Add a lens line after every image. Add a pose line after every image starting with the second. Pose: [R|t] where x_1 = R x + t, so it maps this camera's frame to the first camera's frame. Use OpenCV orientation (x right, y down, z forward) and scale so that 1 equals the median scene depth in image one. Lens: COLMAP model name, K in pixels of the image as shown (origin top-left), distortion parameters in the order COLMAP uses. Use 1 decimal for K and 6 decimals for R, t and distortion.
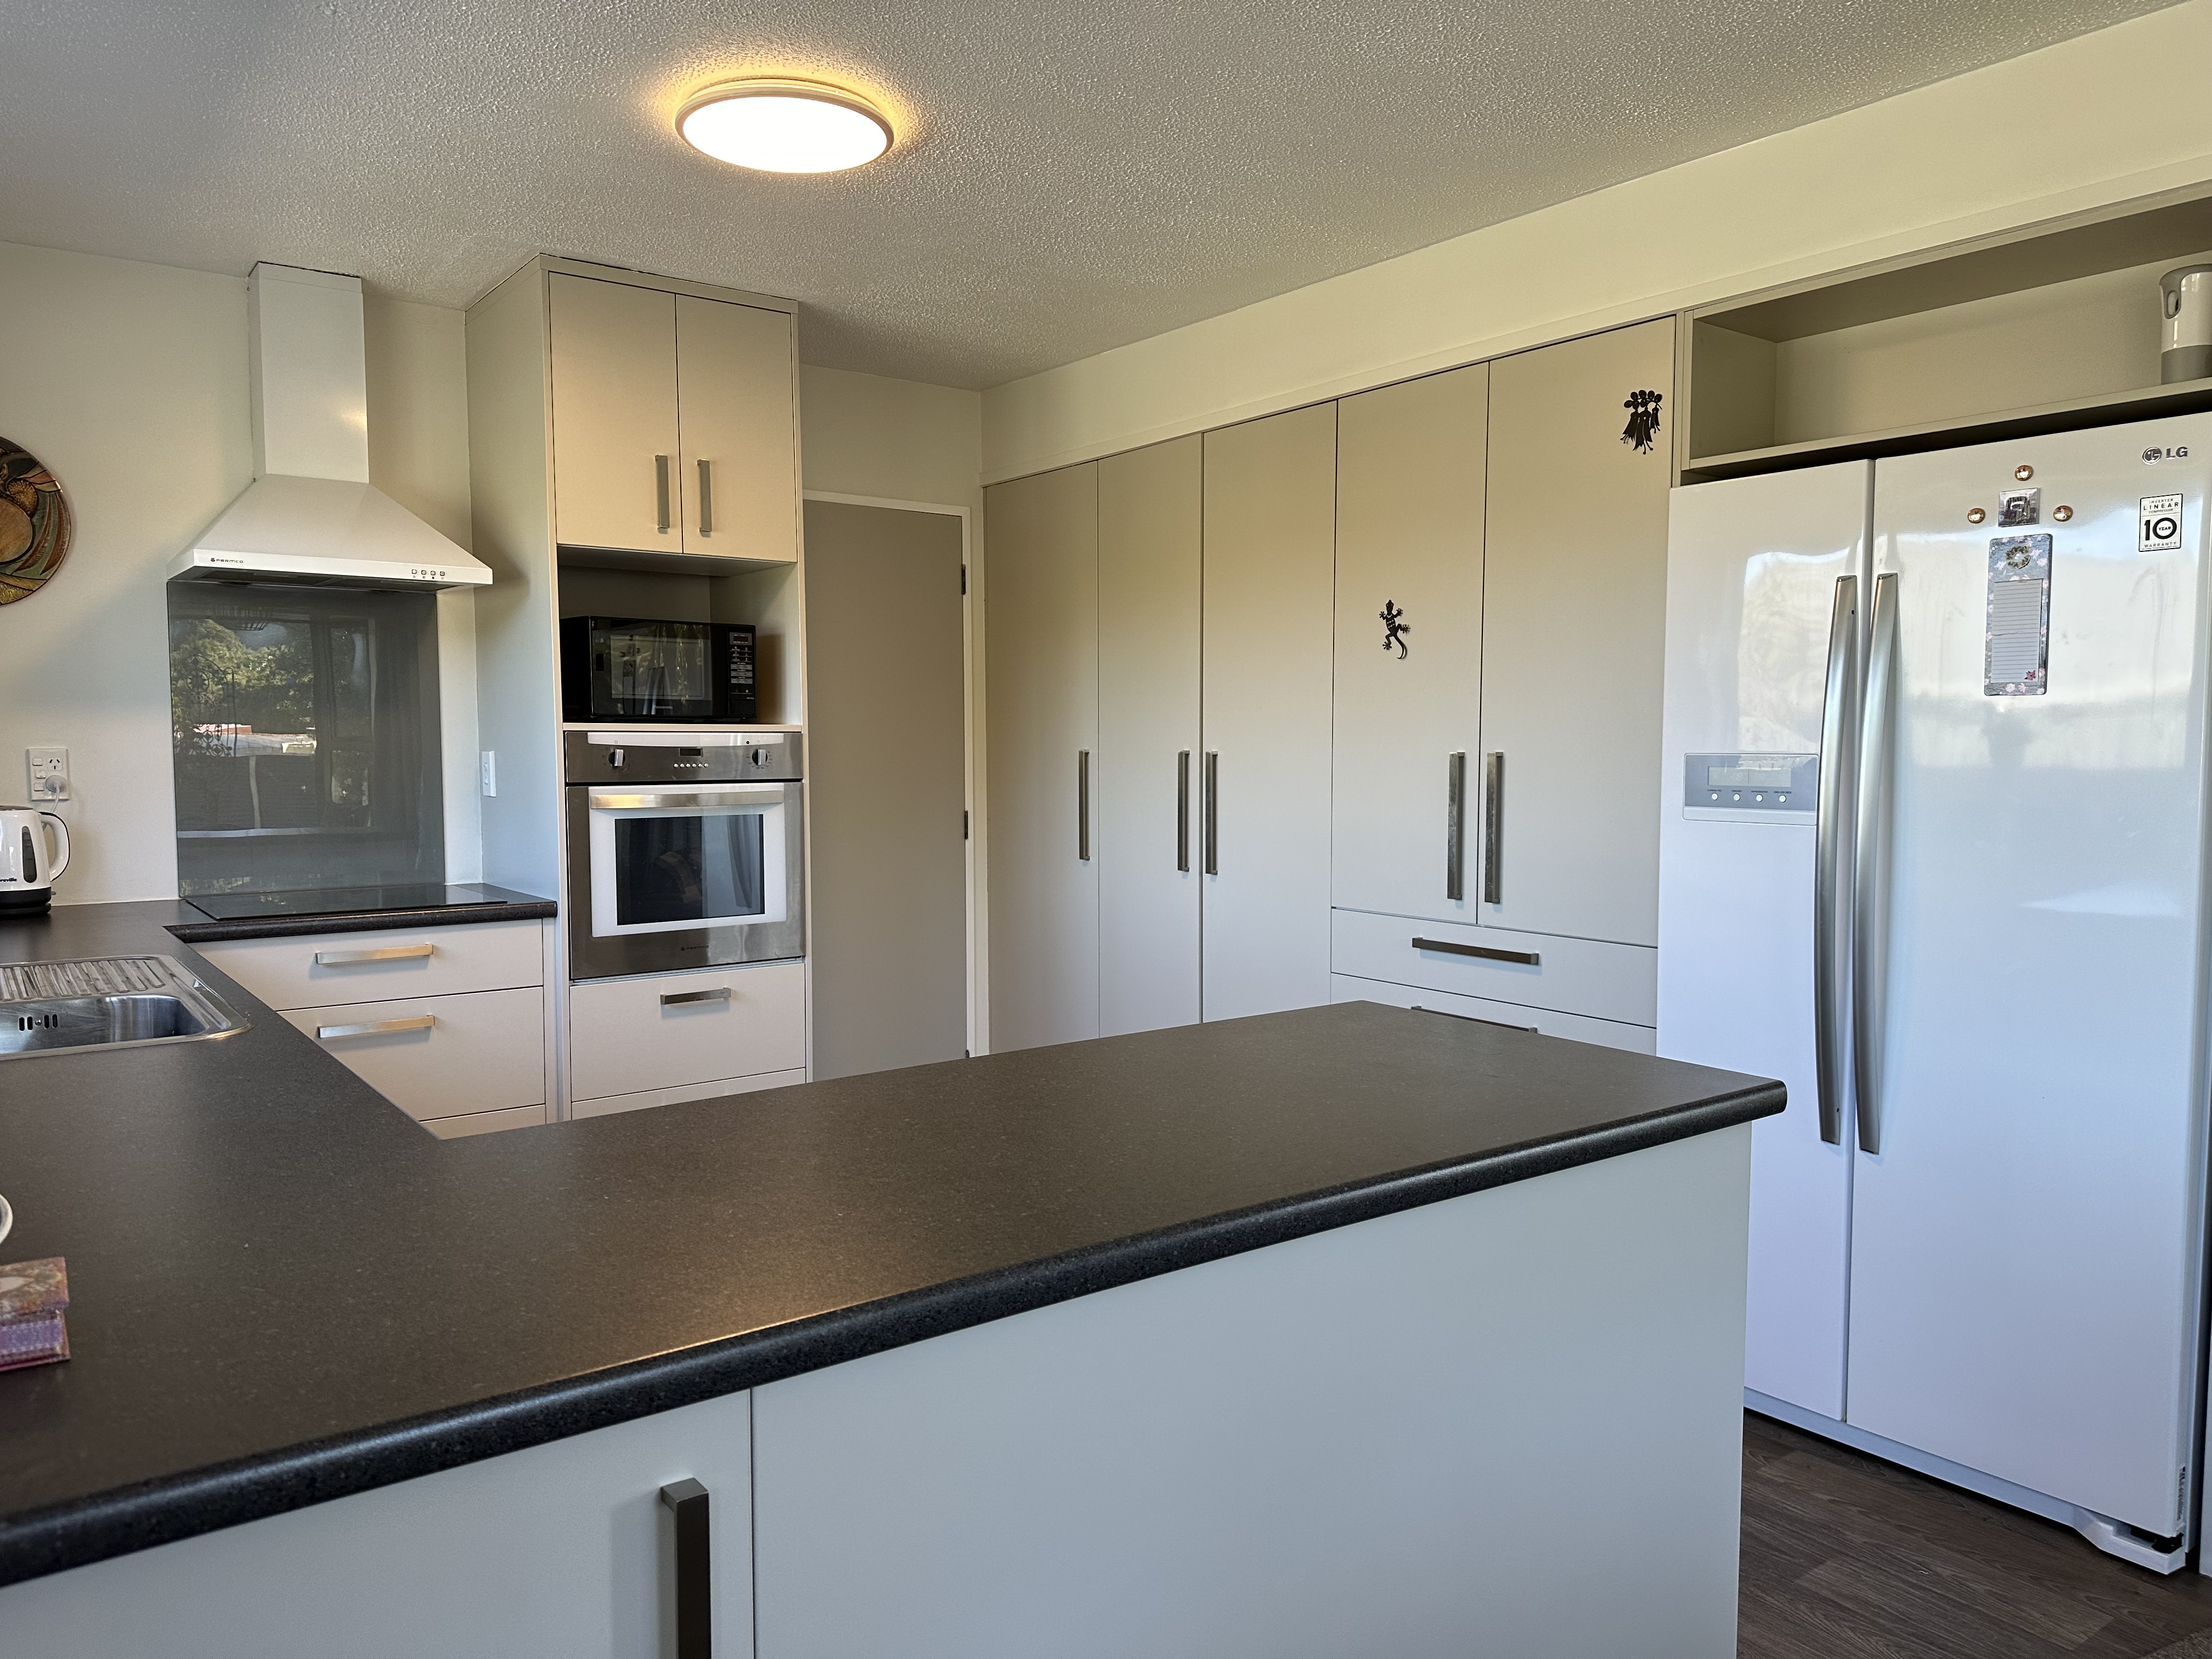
lens RADIAL K [[1566.4, 0, 1106.0], [0, 1566.4, 829.5], [0, 0, 1]] dist [0.092071, -0.124069]
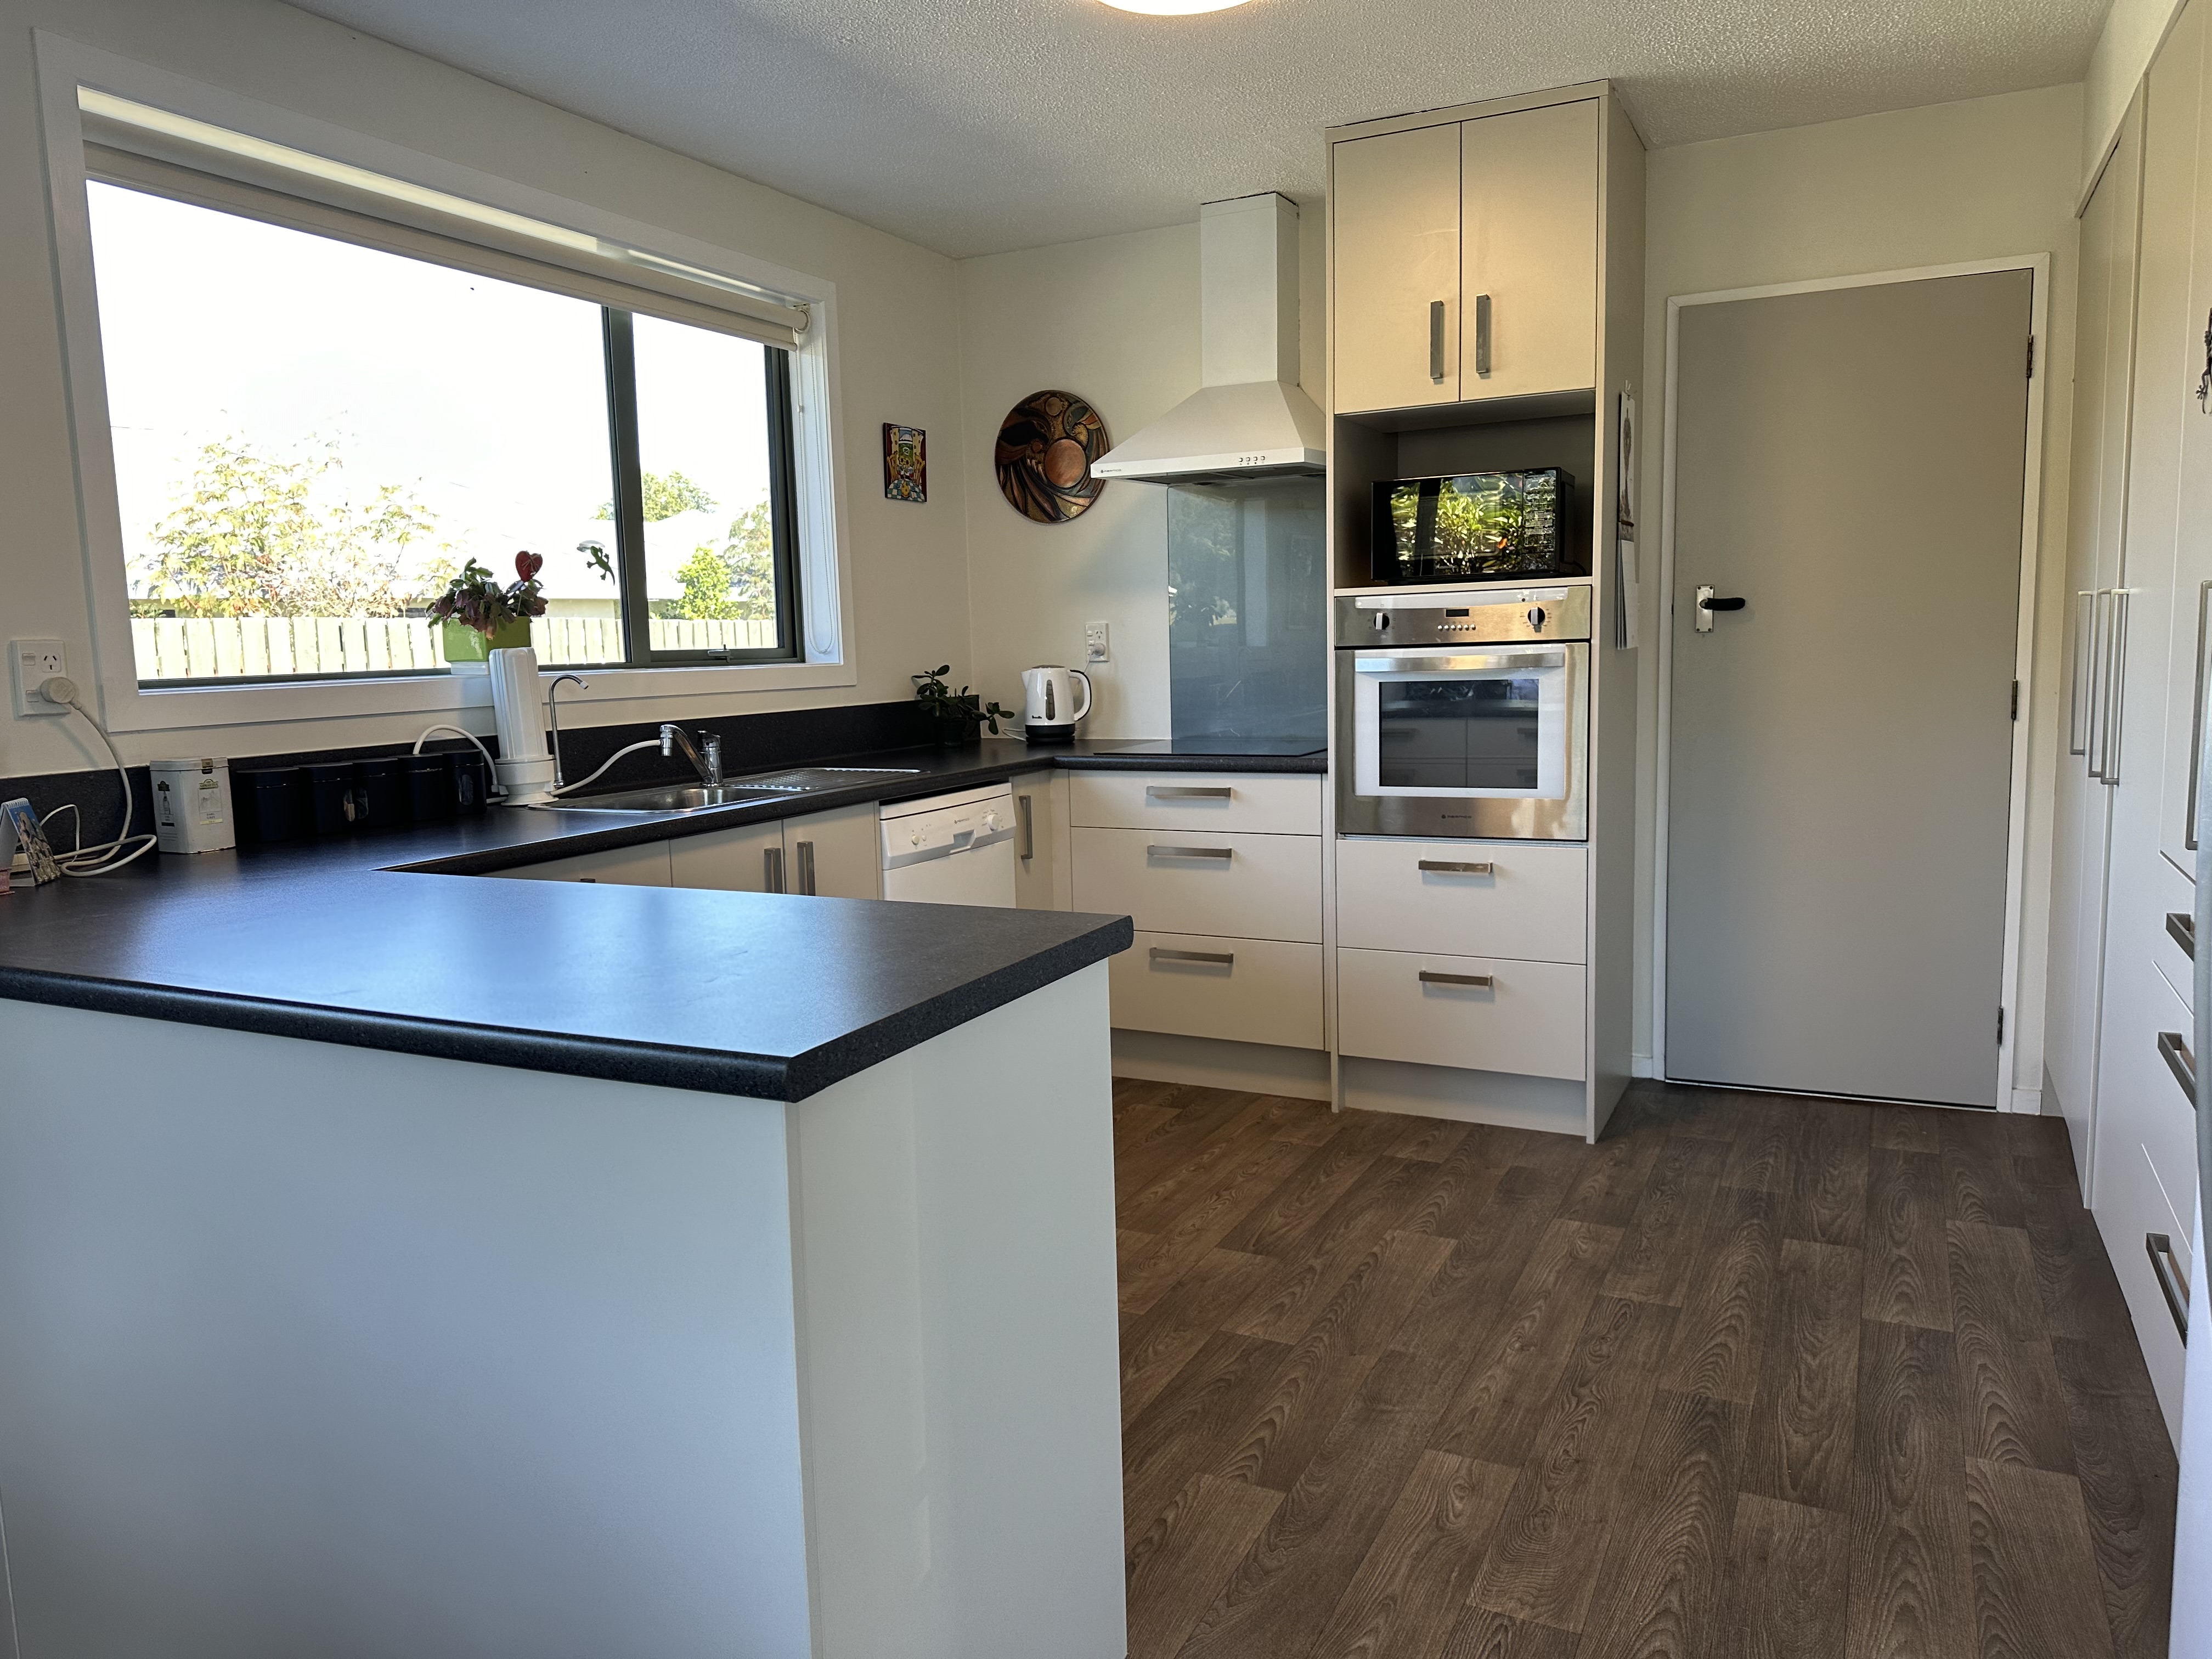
lens RADIAL K [[1566.4, 0, 1106.0], [0, 1566.4, 829.5], [0, 0, 1]] dist [0.092071, -0.124069]
pose [[0.445057, 0.100717, -0.889821, 0.527027], [-0.021797, 0.994579, 0.101672, -0.011299], [0.895237, -0.025854, 0.444839, 0.389485]]
